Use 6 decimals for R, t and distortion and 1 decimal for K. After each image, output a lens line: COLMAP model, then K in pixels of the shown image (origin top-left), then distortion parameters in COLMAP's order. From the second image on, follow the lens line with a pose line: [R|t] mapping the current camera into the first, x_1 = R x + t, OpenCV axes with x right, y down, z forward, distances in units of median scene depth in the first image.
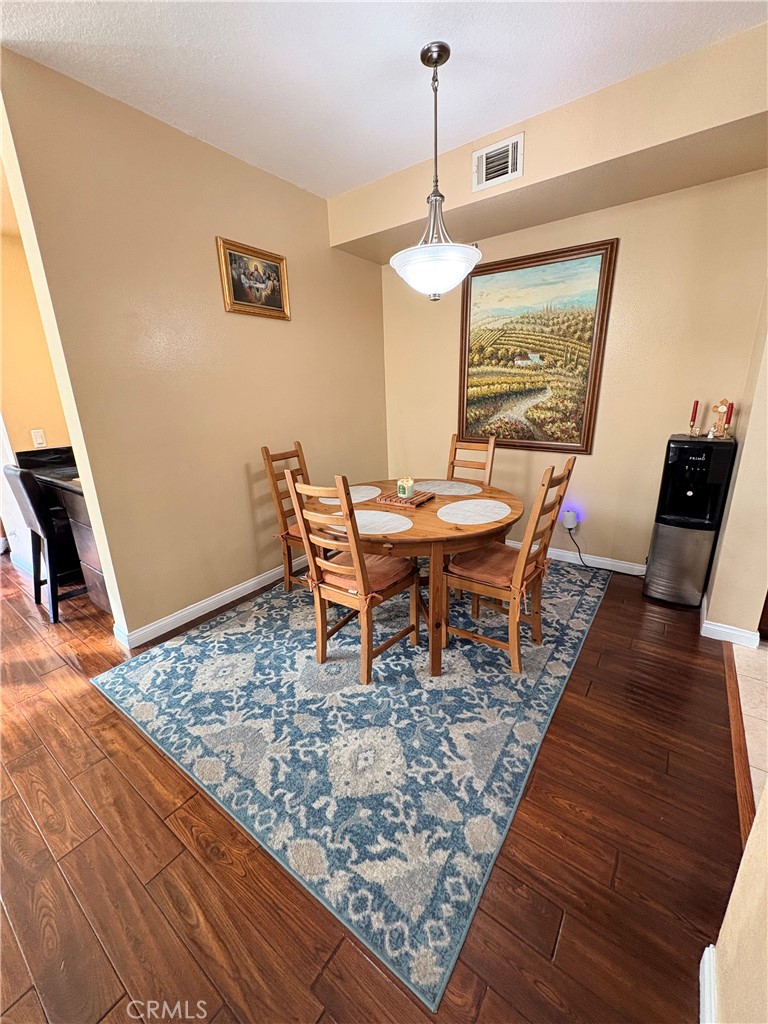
lens RADIAL K [[407.5, 0, 384.0], [0, 407.5, 512.0], [0, 0, 1]] dist [-0.000609, -0.000282]
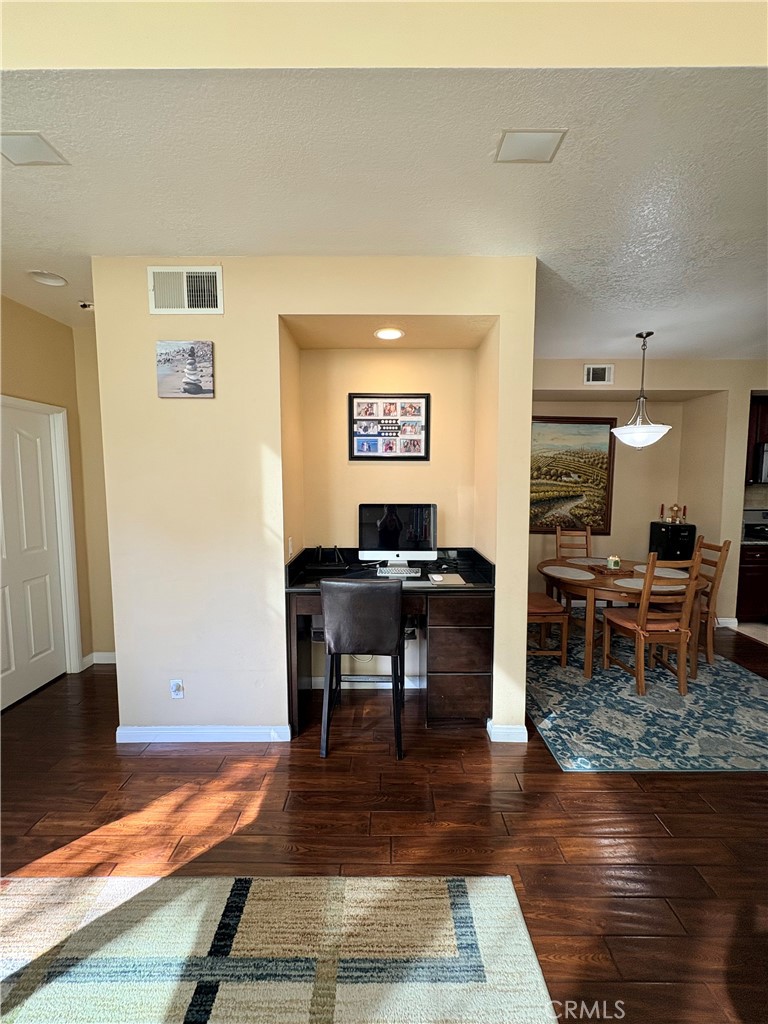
lens RADIAL K [[407.5, 0, 384.0], [0, 407.5, 512.0], [0, 0, 1]] dist [-0.000609, -0.000282]
pose [[0.809566, -0.014133, 0.586859, -1.461932], [0.139749, 0.975609, -0.169287, -0.102298], [-0.570152, 0.219062, 0.791795, 0.256205]]
